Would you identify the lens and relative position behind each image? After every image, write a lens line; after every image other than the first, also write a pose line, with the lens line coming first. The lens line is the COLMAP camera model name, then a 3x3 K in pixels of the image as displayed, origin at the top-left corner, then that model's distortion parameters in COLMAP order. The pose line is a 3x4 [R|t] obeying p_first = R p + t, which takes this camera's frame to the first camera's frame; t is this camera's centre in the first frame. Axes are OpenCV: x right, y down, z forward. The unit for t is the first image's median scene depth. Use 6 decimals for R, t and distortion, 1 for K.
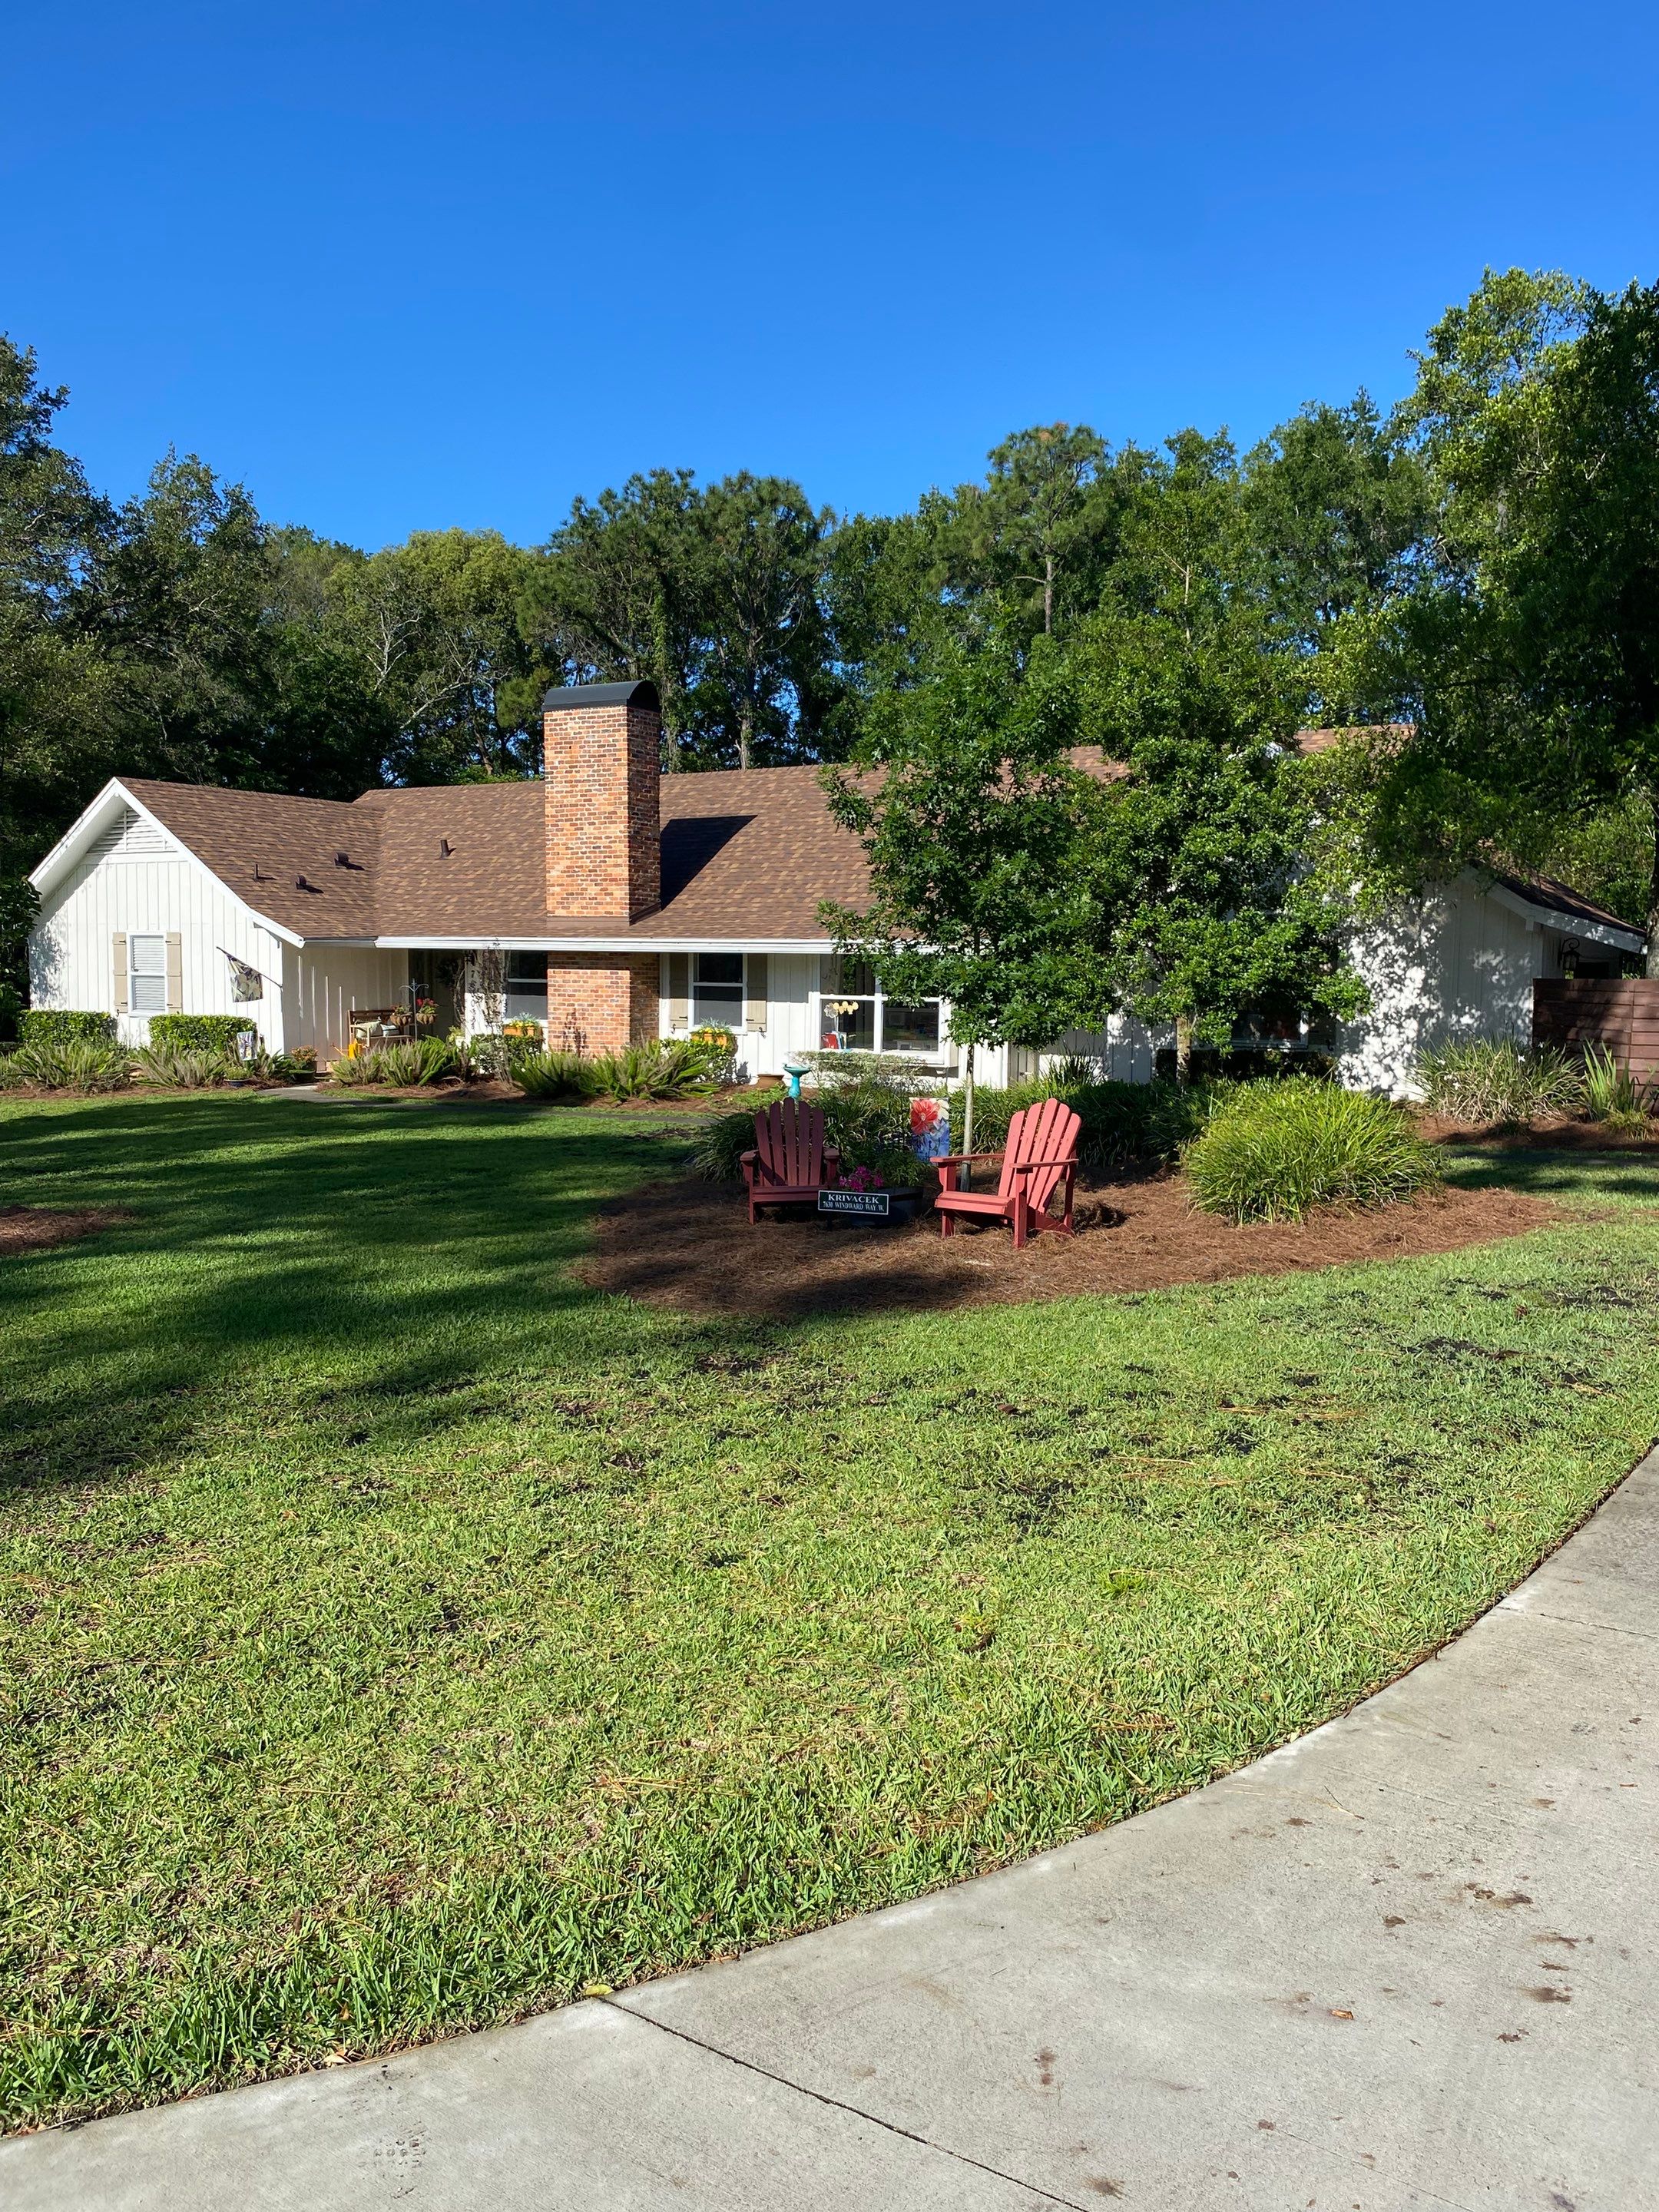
lens RADIAL K [[1681.4, 0, 850.7], [0, 1681.4, 1102.4], [0, 0, 1]] dist [0.061728, -0.128640]
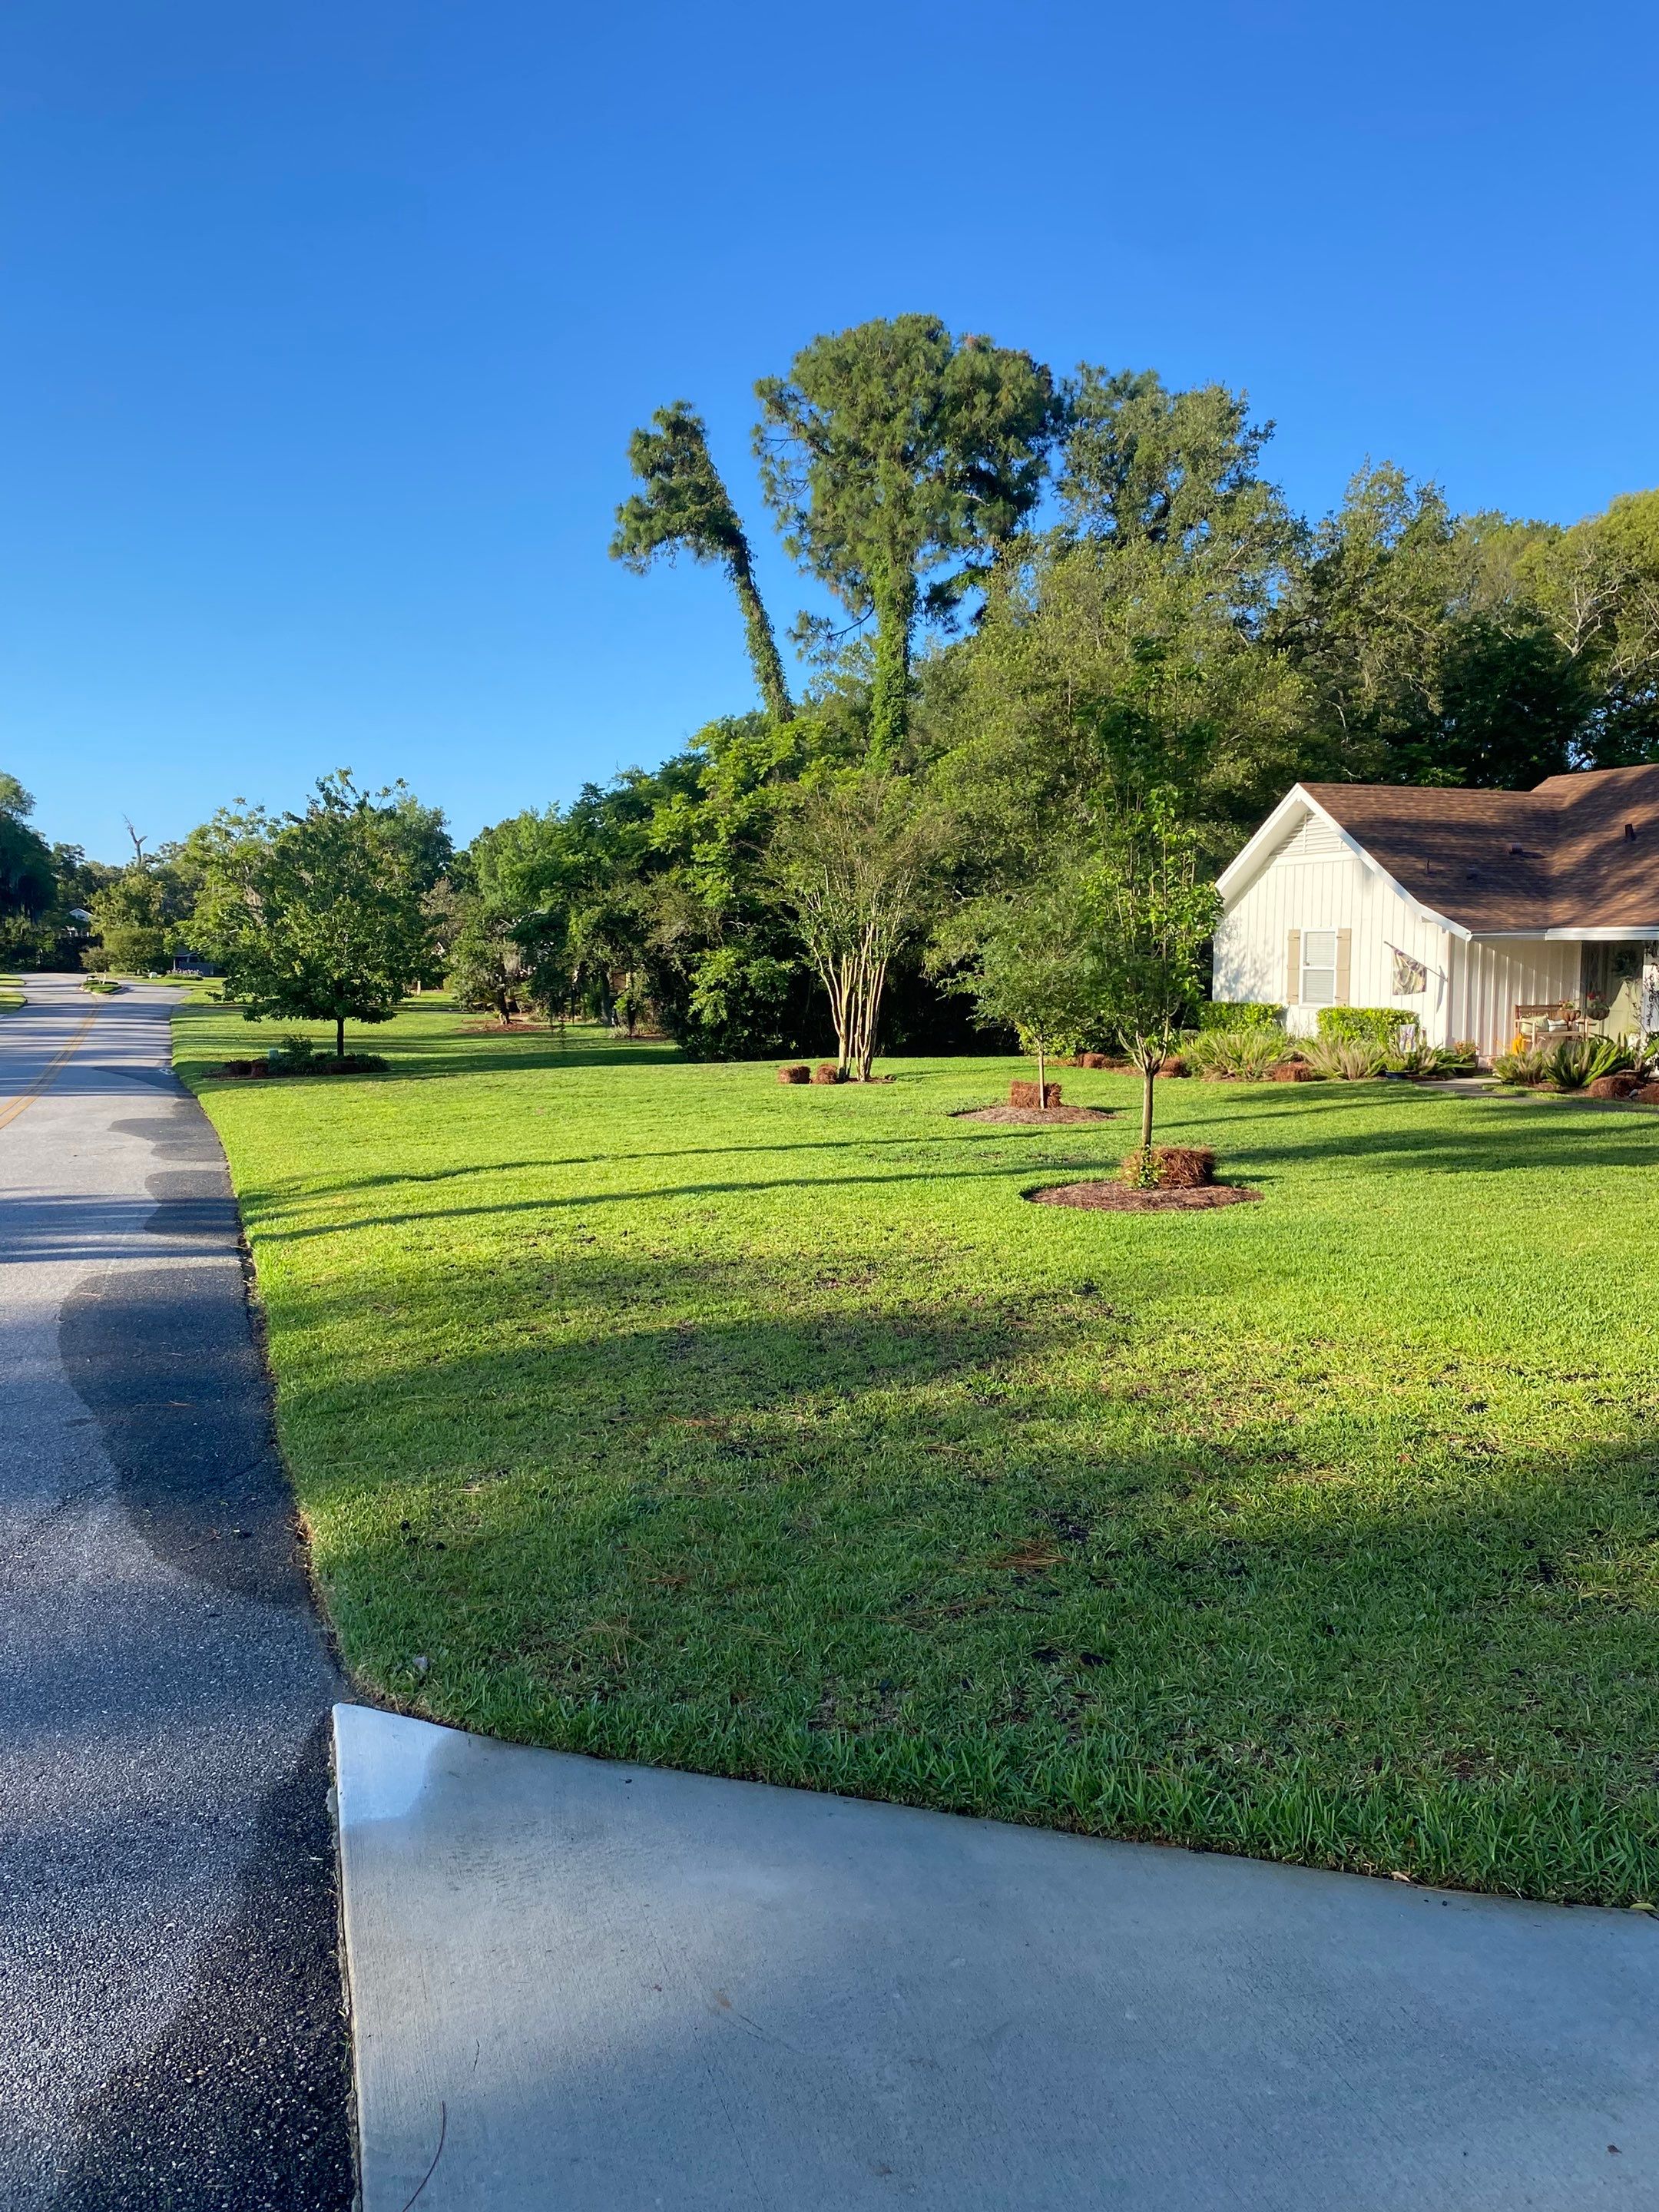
lens RADIAL K [[1684.0, 0, 808.4], [0, 1684.0, 1100.6], [0, 0, 1]] dist [0.048877, -0.108685]
pose [[0.773772, 0.045450, -0.631832, 0.009235], [-0.043568, 0.998879, 0.018498, 0.001195], [0.631964, 0.013214, 0.774885, -0.017986]]
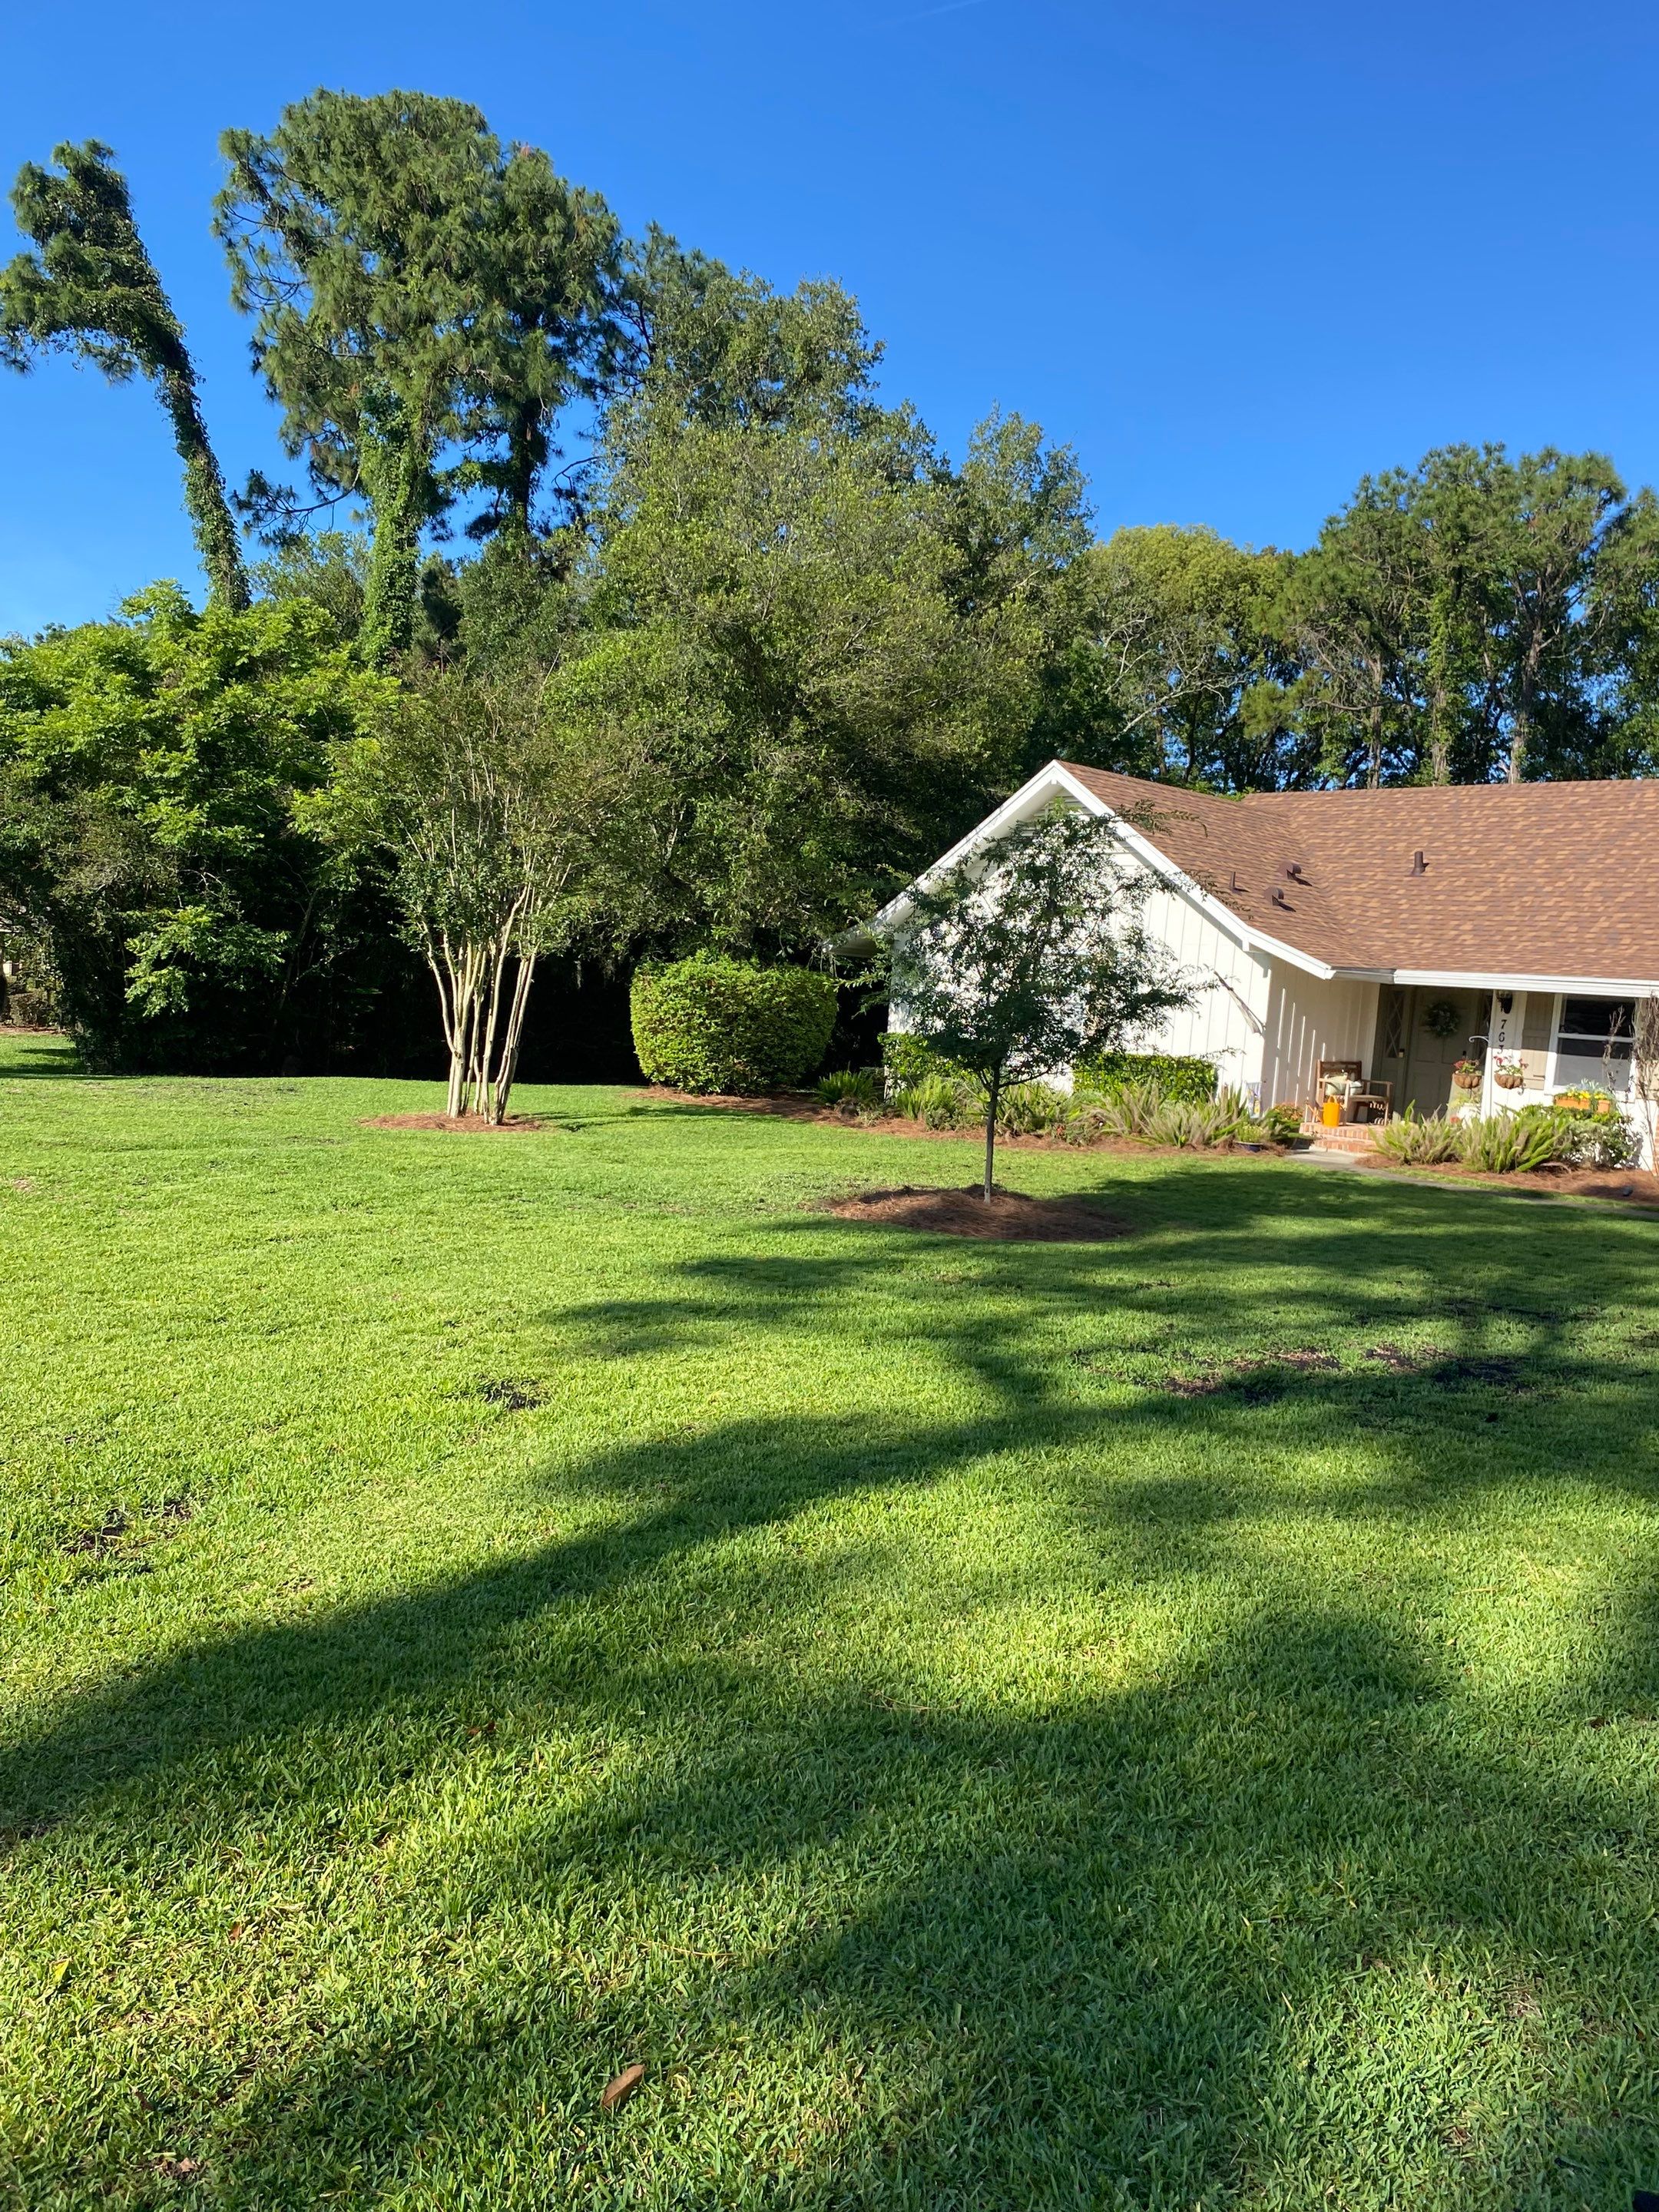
lens RADIAL K [[1702.8, 0, 885.6], [0, 1702.8, 1120.8], [0, 0, 1]] dist [0.052514, -0.072690]
pose [[0.966390, 0.080343, -0.244205, -0.306152], [-0.083897, 0.996466, -0.004170, -0.005203], [0.243007, 0.024518, 0.969715, 0.176832]]
